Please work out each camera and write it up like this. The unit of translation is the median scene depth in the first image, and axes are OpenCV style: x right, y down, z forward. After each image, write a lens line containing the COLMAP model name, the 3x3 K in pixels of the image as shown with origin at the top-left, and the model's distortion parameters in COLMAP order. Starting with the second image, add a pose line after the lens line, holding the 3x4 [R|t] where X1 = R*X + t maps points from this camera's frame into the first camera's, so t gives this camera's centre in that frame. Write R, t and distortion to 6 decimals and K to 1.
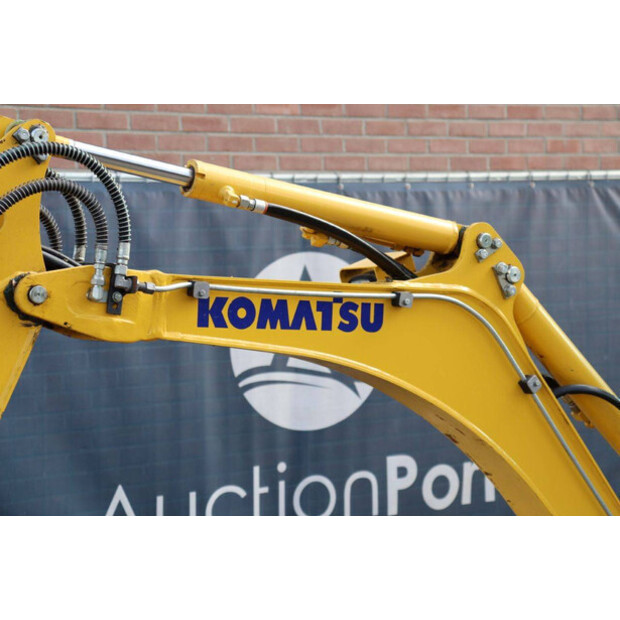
lens RADIAL K [[1451.6, 0, 310.0], [0, 1451.6, 310.0], [0, 0, 1]] dist [0.389270, 0.560911]
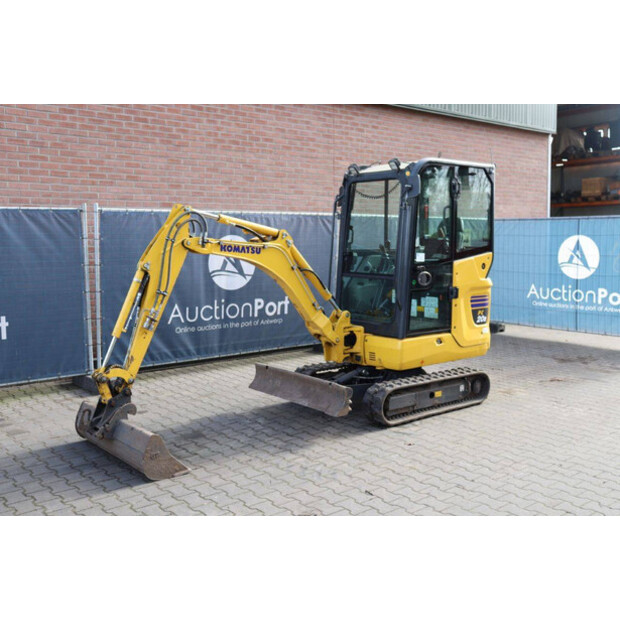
lens RADIAL K [[667.6, 0, 310.0], [0, 667.6, 310.0], [0, 0, 1]] dist [-0.024689, 0.016170]
pose [[0.988382, 0.012996, 0.151433, -0.107182], [-0.023513, 0.997417, 0.067869, 0.043892], [-0.150159, -0.070641, 0.986135, -1.035925]]
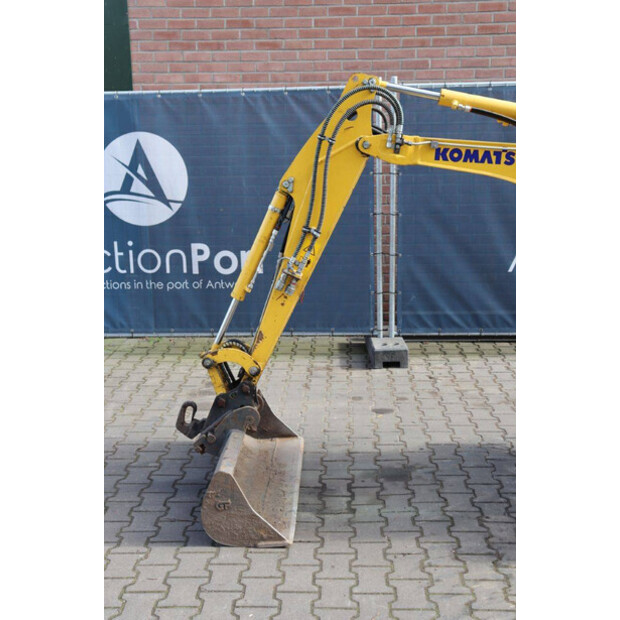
lens RADIAL K [[870.2, 0, 310.0], [0, 870.2, 310.0], [0, 0, 1]] dist [0.006752, 0.454215]
pose [[0.835365, 0.133353, -0.533275, 0.530594], [-0.033388, 0.980646, 0.192922, -0.016031], [0.548680, -0.143355, 0.823650, -0.333968]]
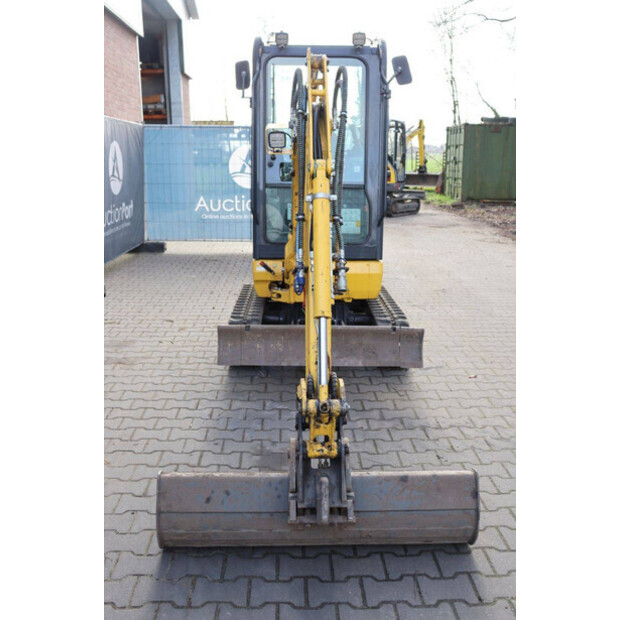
lens RADIAL K [[619.4, 0, 310.0], [0, 619.4, 310.0], [0, 0, 1]] dist [-0.066667, 0.017800]
pose [[0.484057, -0.173950, 0.857572, -1.046176], [0.006359, 0.980715, 0.195339, 0.081787], [-0.875013, -0.089102, 0.475829, 0.437284]]
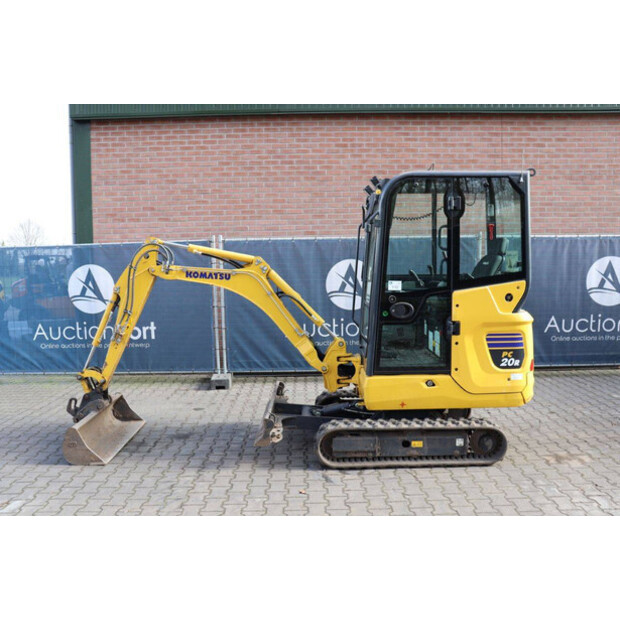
lens RADIAL K [[555.3, 0, 310.0], [0, 555.3, 310.0], [0, 0, 1]] dist [-0.154013, 0.186696]
pose [[0.859683, 0.066276, -0.506511, 1.200409], [-0.031656, 0.996554, 0.076668, -0.033739], [0.509847, -0.049876, 0.858818, -0.403033]]
